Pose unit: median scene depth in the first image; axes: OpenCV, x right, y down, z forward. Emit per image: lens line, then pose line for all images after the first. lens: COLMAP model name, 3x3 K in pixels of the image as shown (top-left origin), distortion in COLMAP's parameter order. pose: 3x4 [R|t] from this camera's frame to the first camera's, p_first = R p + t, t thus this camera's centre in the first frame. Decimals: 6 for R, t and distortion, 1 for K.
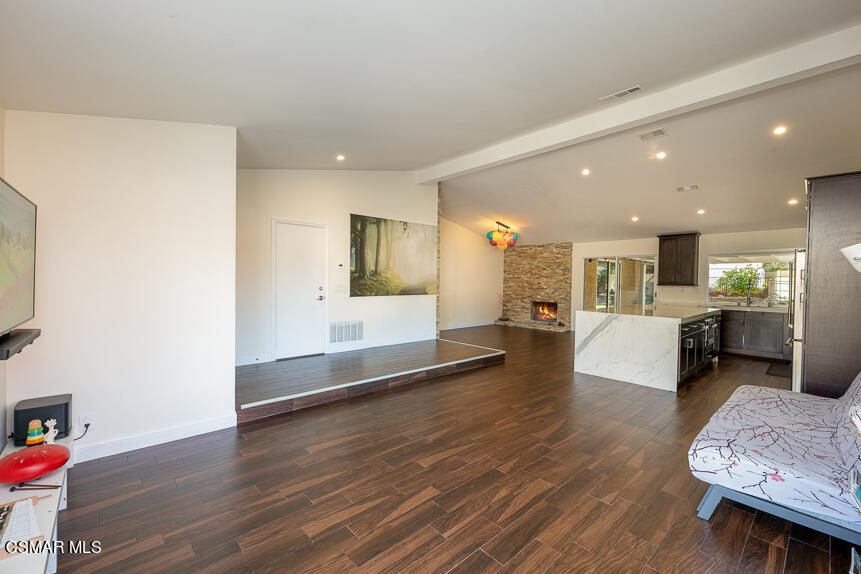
lens RADIAL K [[362.2, 0, 428.6], [0, 362.2, 285.3], [0, 0, 1]] dist [-0.000347, -0.000316]
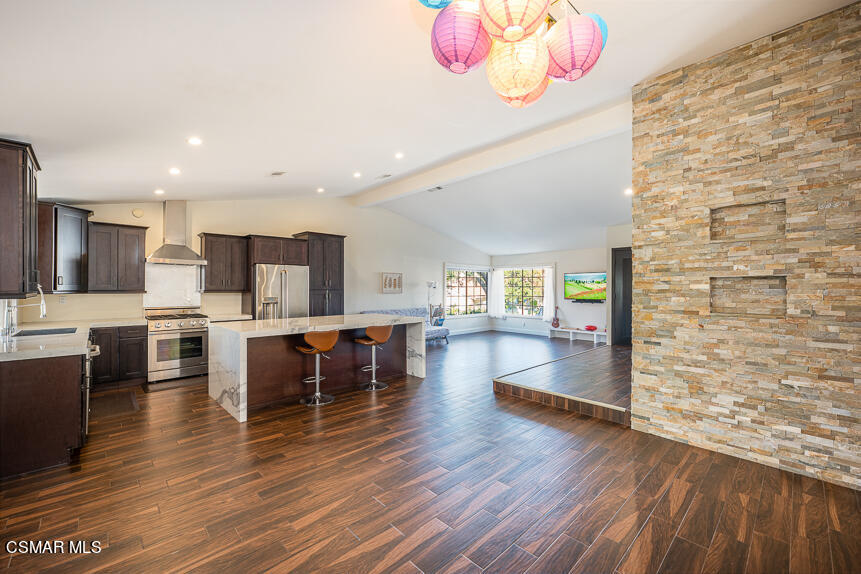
lens RADIAL K [[353.8, 0, 432.4], [0, 353.8, 287.5], [0, 0, 1]] dist [0.000620, -0.000357]
pose [[-0.999274, -0.015433, -0.034821, 0.225517], [-0.015916, 0.999780, 0.013645, -0.015842], [0.034603, 0.014189, -0.999300, 1.068300]]
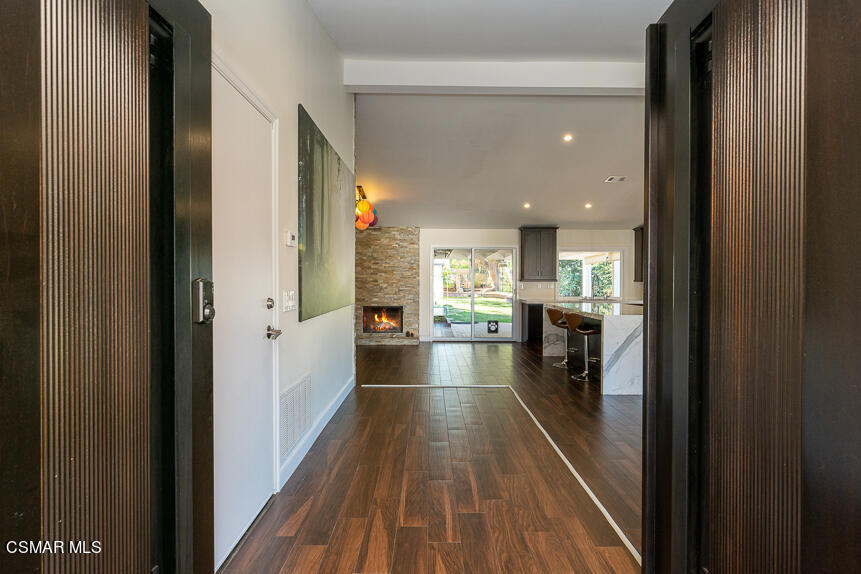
lens RADIAL K [[437.7, 0, 434.5], [0, 437.7, 284.2], [0, 0, 1]] dist [0.000004, -0.000050]
pose [[0.659277, -0.018426, 0.751674, -0.281308], [0.016497, 0.999814, 0.010040, -0.005871], [-0.751719, 0.005781, 0.659458, 0.352330]]
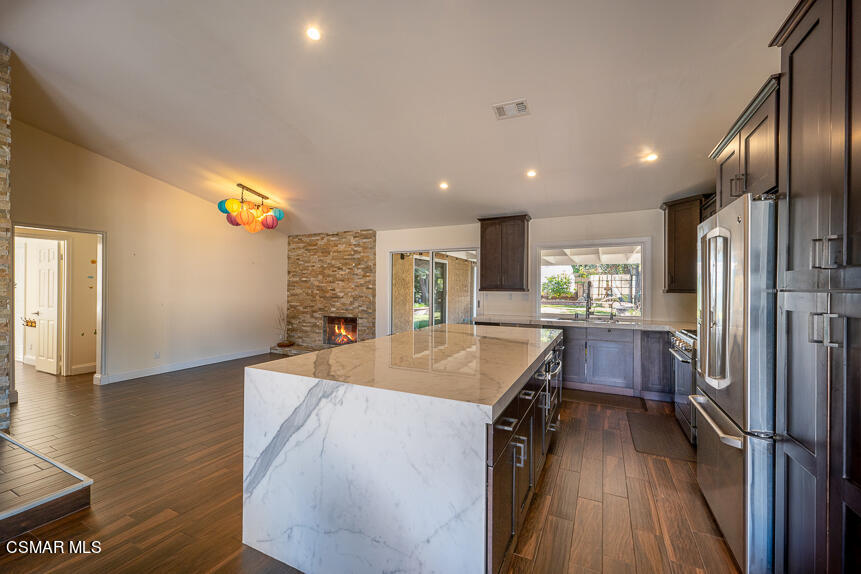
lens RADIAL K [[353.8, 0, 432.4], [0, 353.8, 287.5], [0, 0, 1]] dist [0.000620, -0.000357]
pose [[0.927771, -0.008142, 0.373060, 0.239486], [0.012565, 0.999877, -0.009426, -0.000735], [-0.372938, 0.013432, 0.927759, 0.329235]]
